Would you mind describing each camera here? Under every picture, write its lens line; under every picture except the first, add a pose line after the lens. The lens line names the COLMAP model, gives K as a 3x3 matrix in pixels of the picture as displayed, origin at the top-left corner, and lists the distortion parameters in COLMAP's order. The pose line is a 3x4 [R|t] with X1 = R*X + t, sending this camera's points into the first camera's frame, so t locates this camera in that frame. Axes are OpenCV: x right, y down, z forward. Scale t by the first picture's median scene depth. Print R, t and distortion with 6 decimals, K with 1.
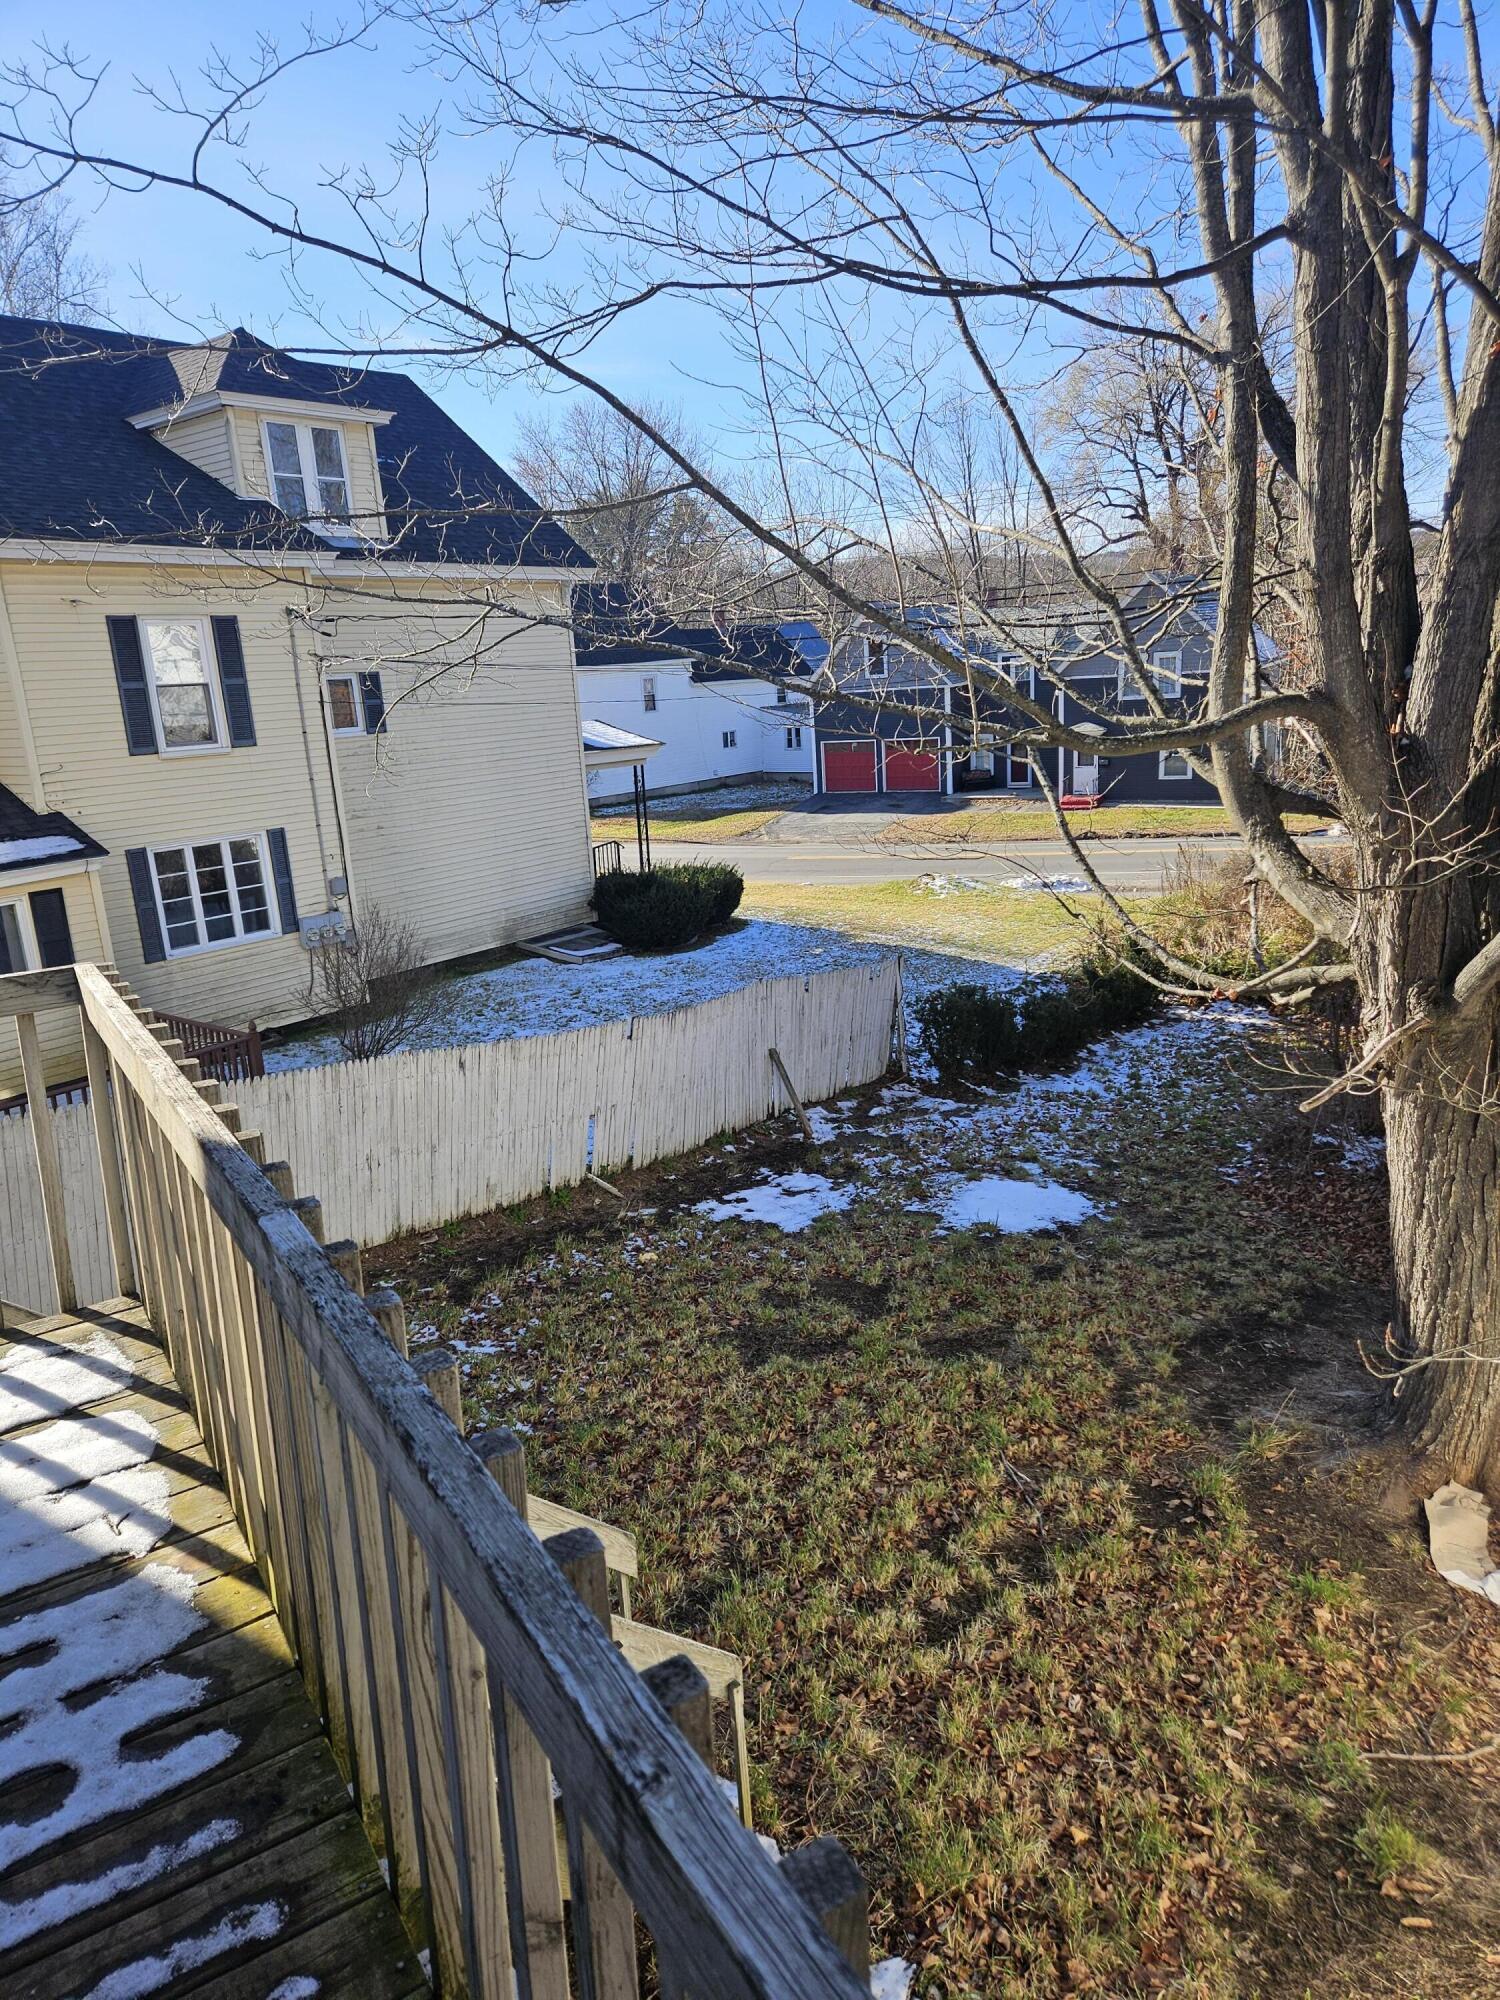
lens RADIAL K [[1336.0, 0, 743.9], [0, 1336.0, 1035.2], [0, 0, 1]] dist [0.088224, -0.065099]
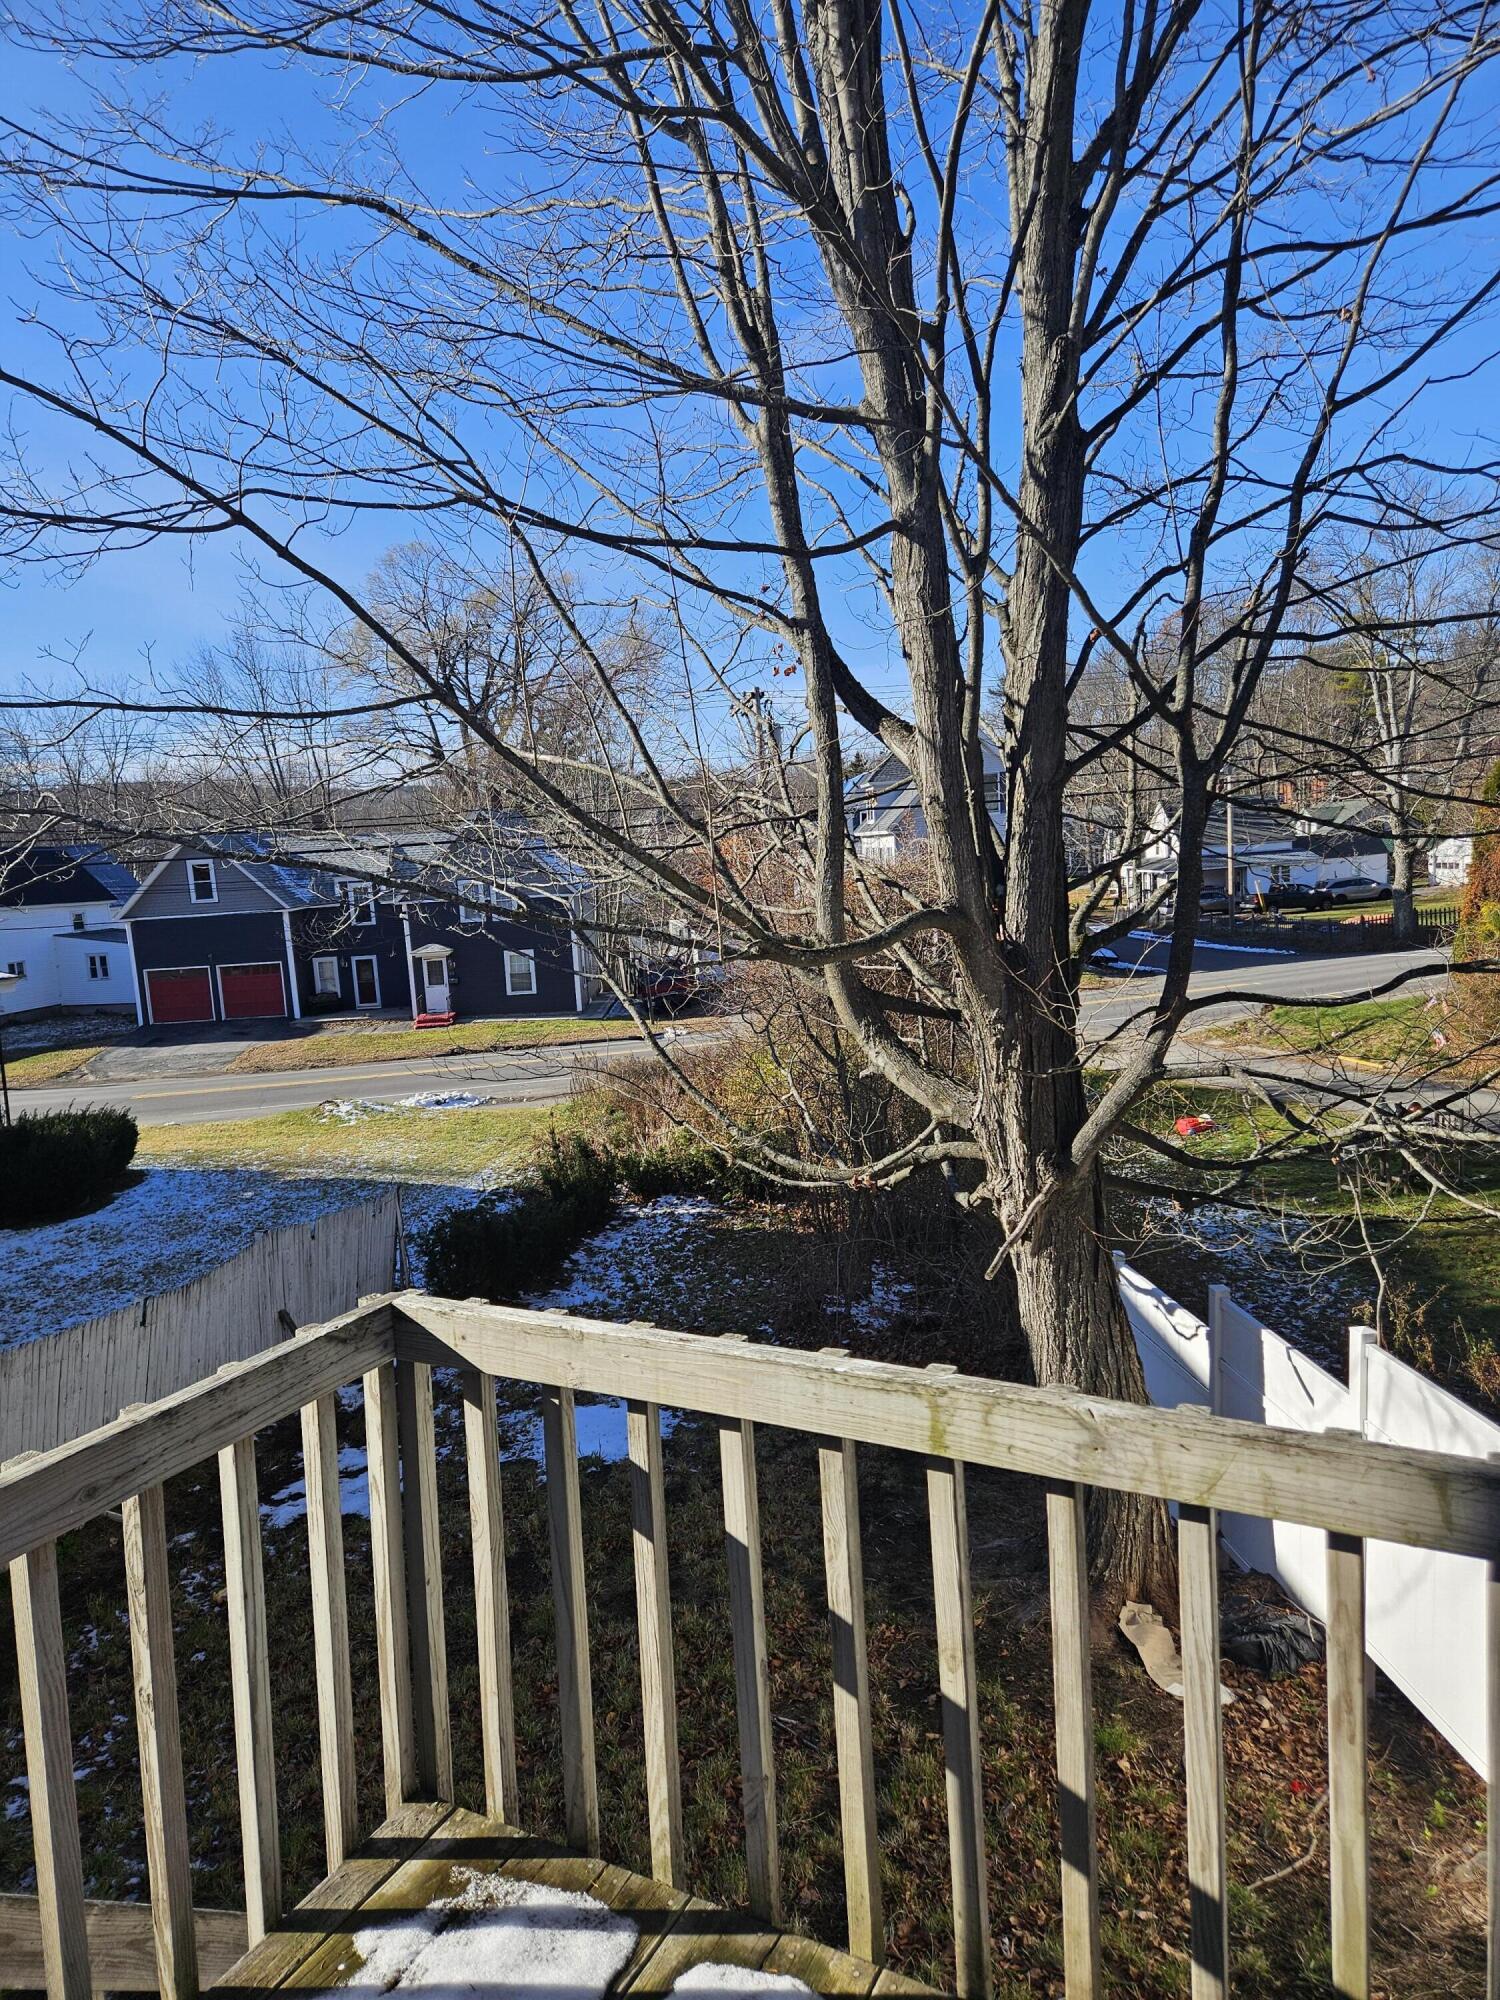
lens RADIAL K [[1336.0, 0, 743.9], [0, 1336.0, 1035.2], [0, 0, 1]] dist [0.088224, -0.065099]
pose [[0.870576, -0.061491, 0.488177, -0.240978], [0.138667, 0.982606, -0.123520, -0.027017], [-0.472090, 0.175227, 0.863960, 0.110511]]
